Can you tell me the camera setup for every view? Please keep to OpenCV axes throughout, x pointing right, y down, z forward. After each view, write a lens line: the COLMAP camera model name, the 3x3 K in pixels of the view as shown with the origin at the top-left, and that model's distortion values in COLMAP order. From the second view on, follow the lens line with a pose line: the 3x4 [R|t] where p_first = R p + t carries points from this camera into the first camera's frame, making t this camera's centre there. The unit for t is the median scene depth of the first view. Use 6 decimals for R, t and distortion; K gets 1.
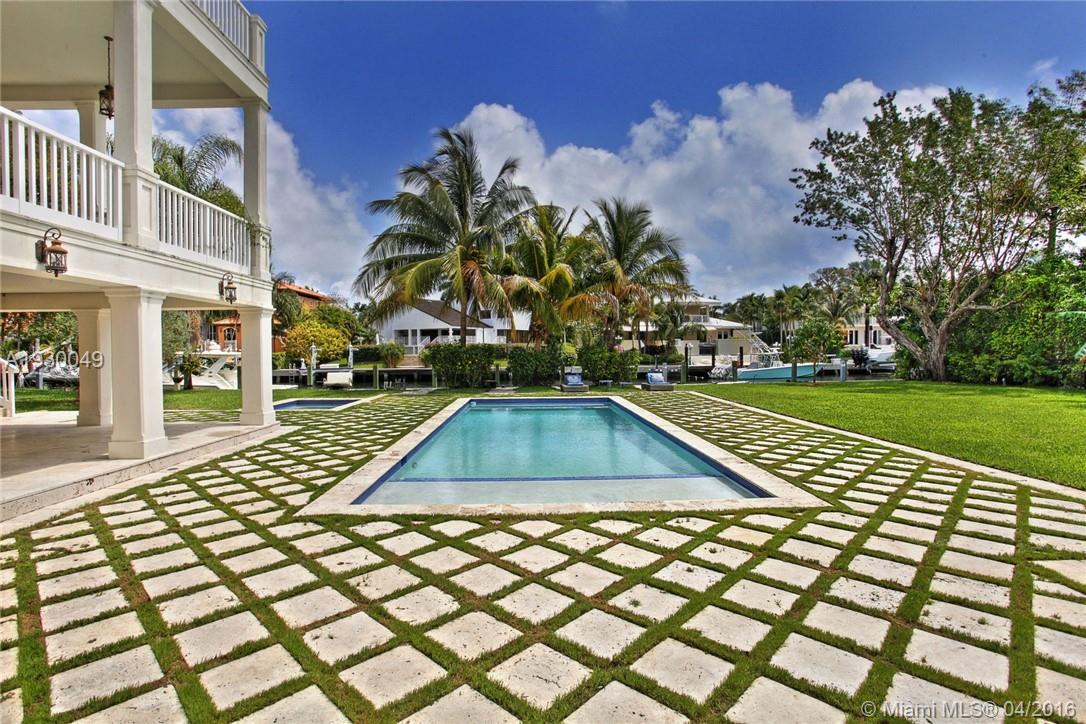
lens RADIAL K [[531.7, 0, 548.5], [0, 531.7, 356.1], [0, 0, 1]] dist [-0.046435, -0.000452]
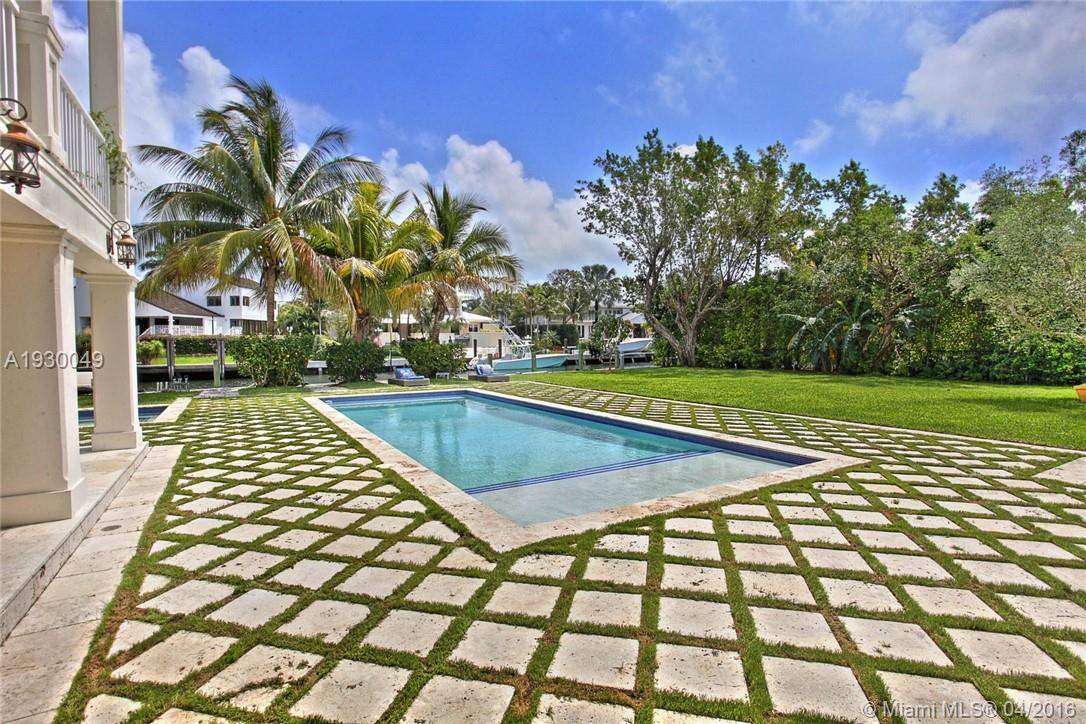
lens RADIAL K [[528.2, 0, 543.0], [0, 528.2, 362.0], [0, 0, 1]] dist [-0.117086, 0.087156]
pose [[0.871868, -0.017181, 0.489439, -0.164255], [0.005048, 0.999647, 0.026099, 0.001735], [-0.489715, -0.020284, 0.871647, 0.063843]]
